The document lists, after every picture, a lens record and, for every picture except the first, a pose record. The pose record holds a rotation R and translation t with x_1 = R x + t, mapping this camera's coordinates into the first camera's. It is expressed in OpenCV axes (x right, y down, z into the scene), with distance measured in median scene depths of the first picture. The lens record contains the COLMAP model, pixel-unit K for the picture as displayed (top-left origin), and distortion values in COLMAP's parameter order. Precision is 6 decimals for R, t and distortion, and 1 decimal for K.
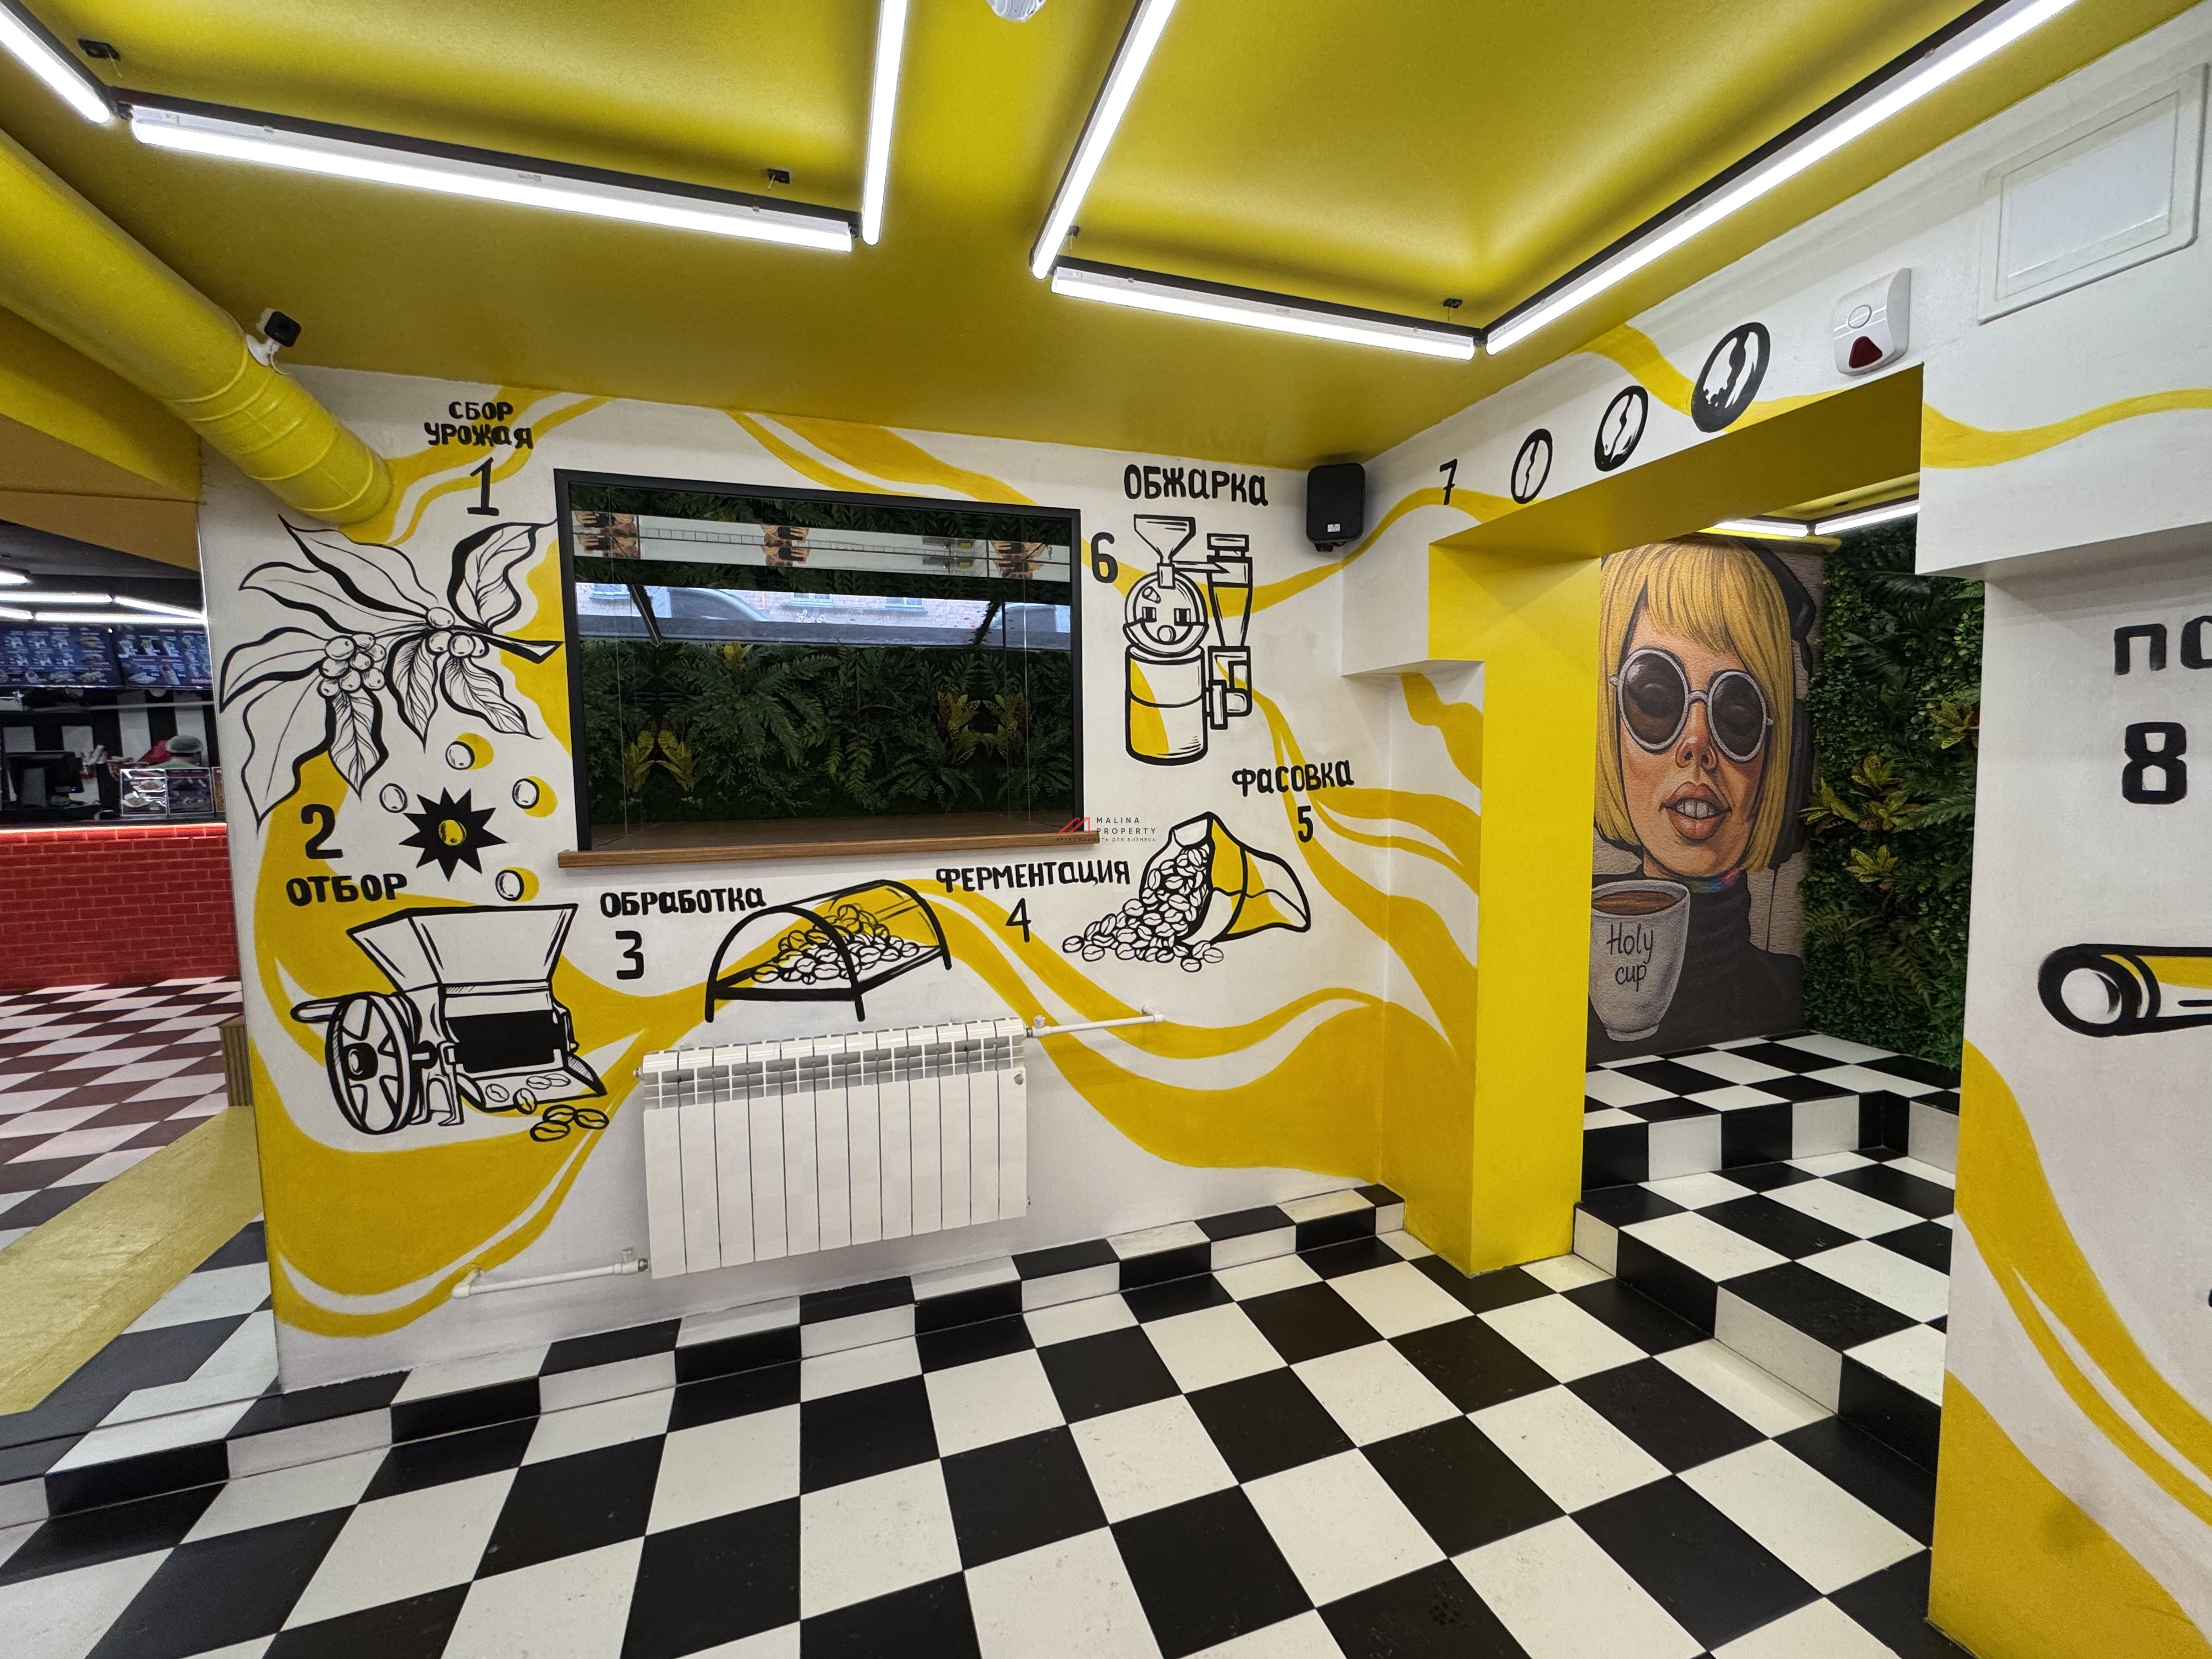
lens RADIAL K [[877.1, 0, 1100.5], [0, 877.1, 828.9], [0, 0, 1]] dist [-0.003777, 0.000213]
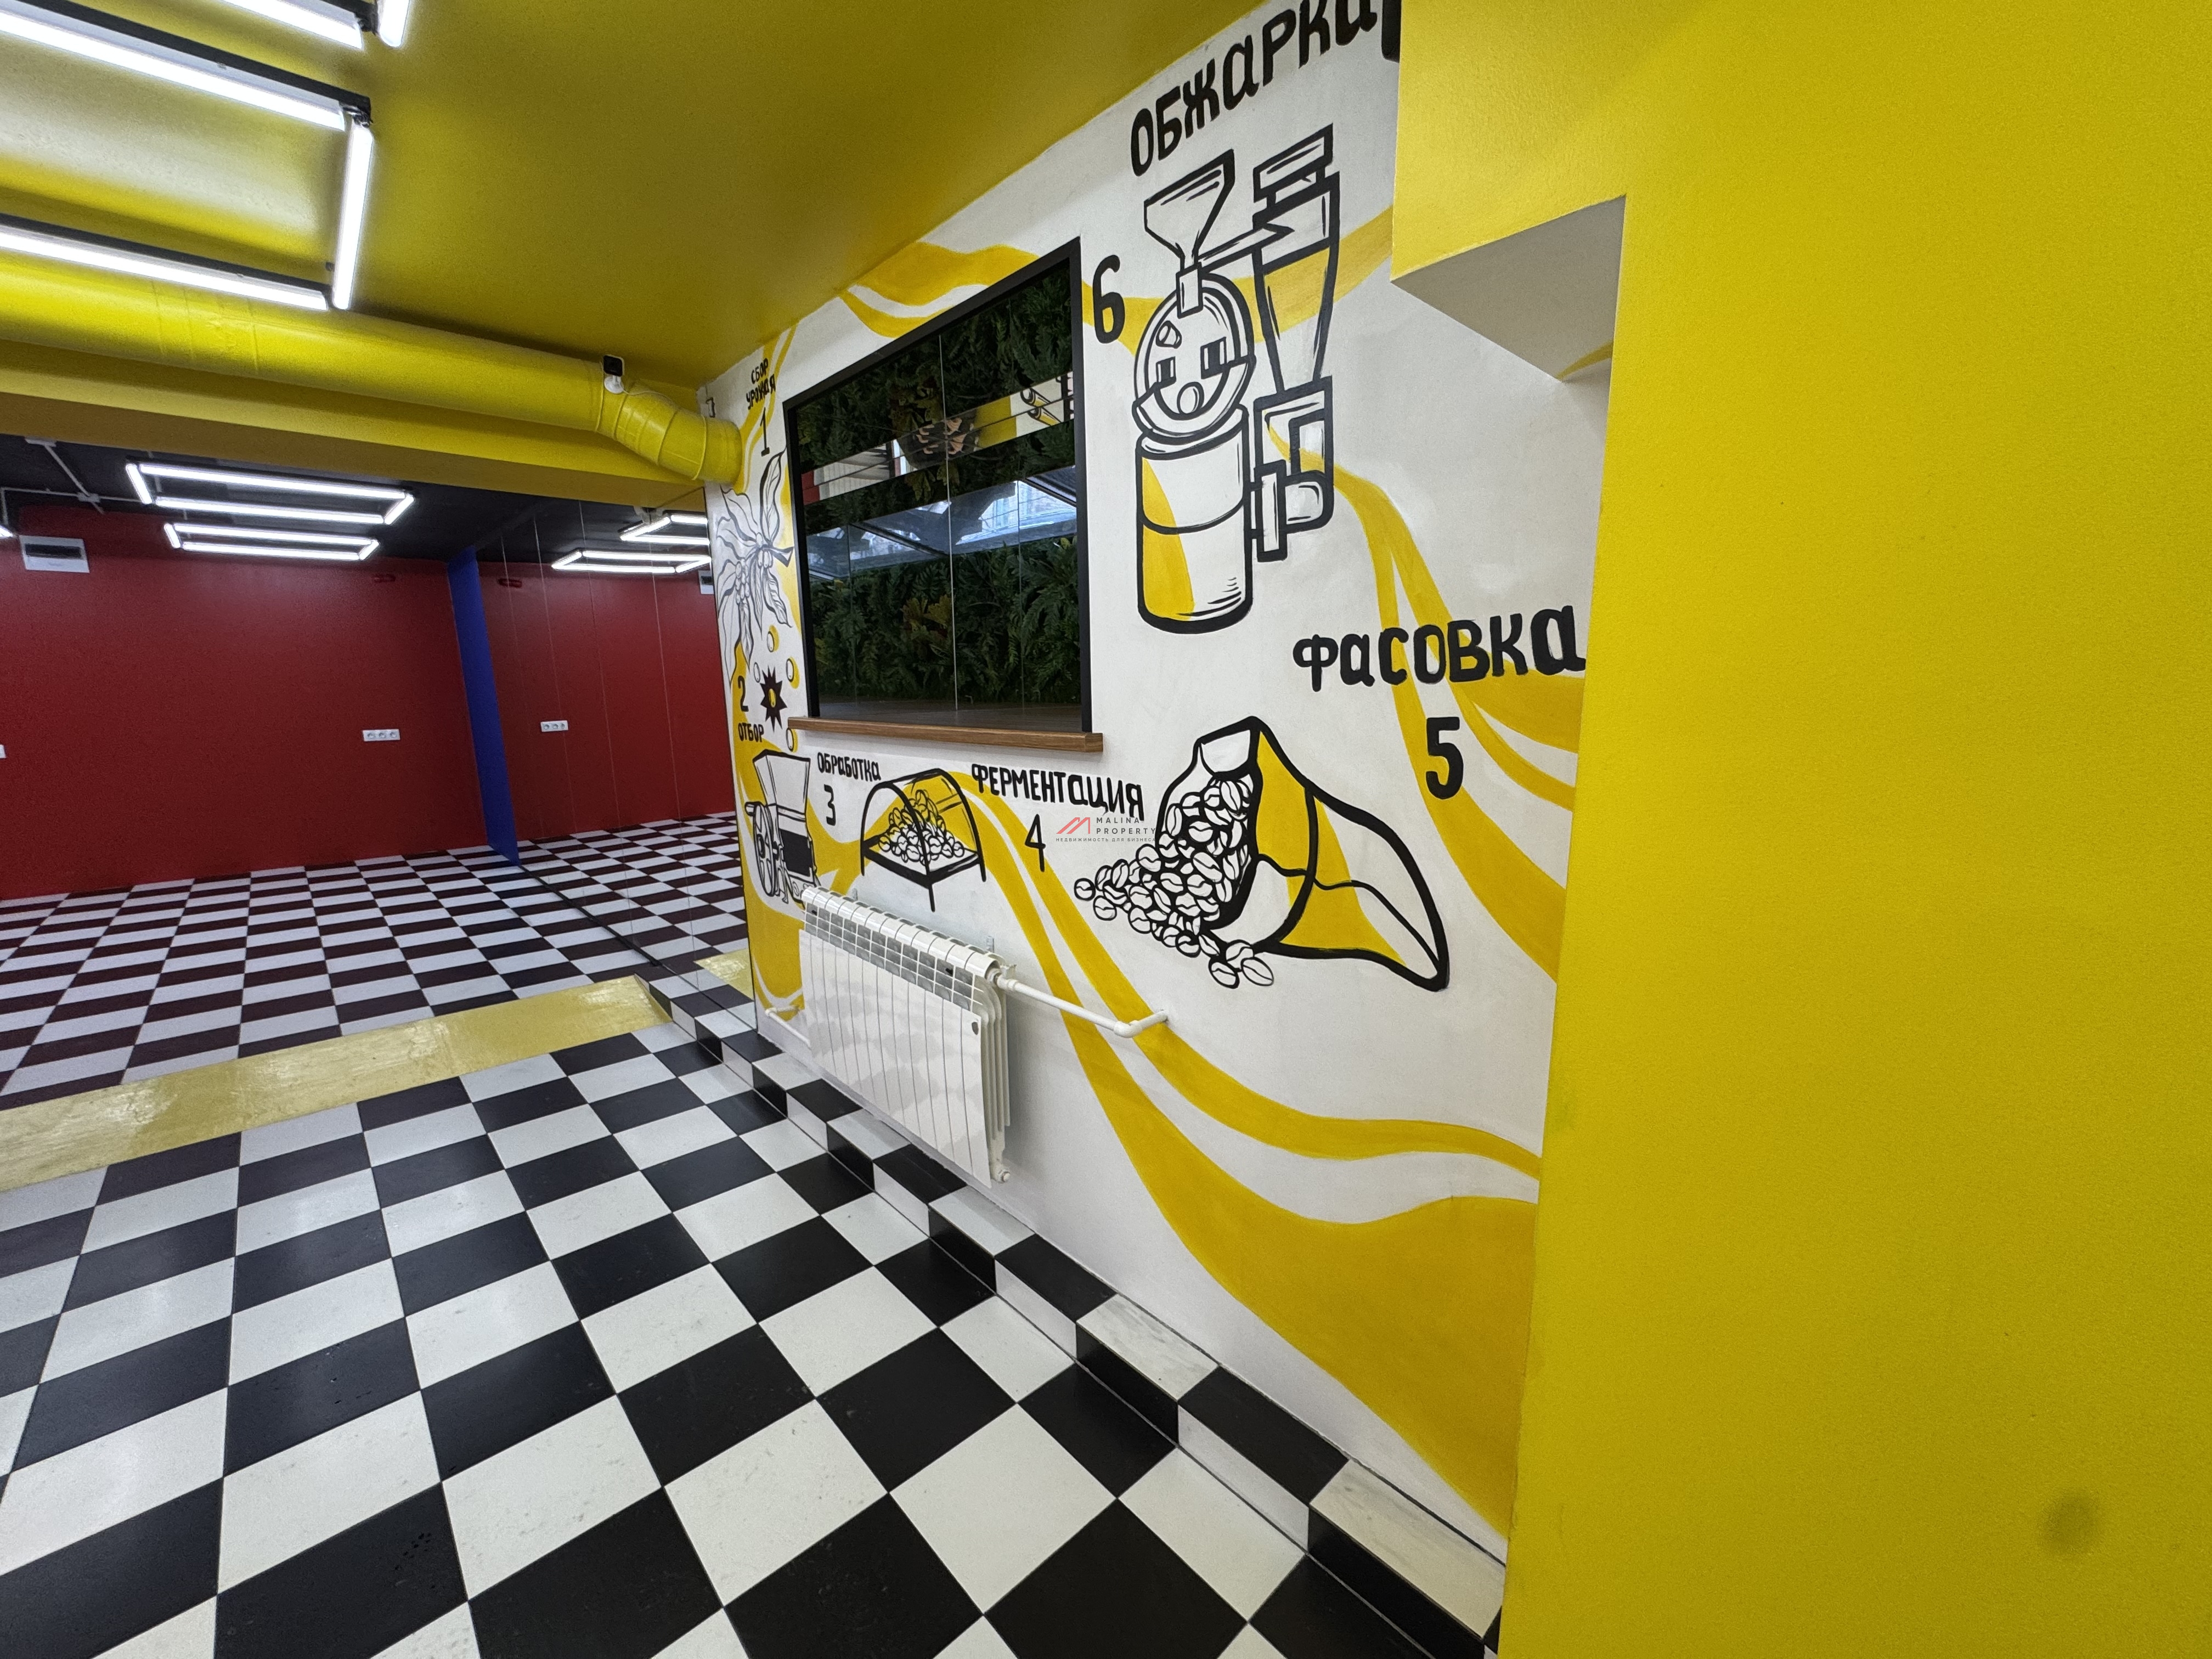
lens RADIAL K [[877.1, 0, 1111.4], [0, 877.1, 826.6], [0, 0, 1]] dist [-0.003777, 0.000213]
pose [[0.421024, 0.165117, -0.891894, 0.615566], [-0.057881, 0.986178, 0.155249, -0.033239], [0.905201, -0.013739, 0.424762, 0.713439]]
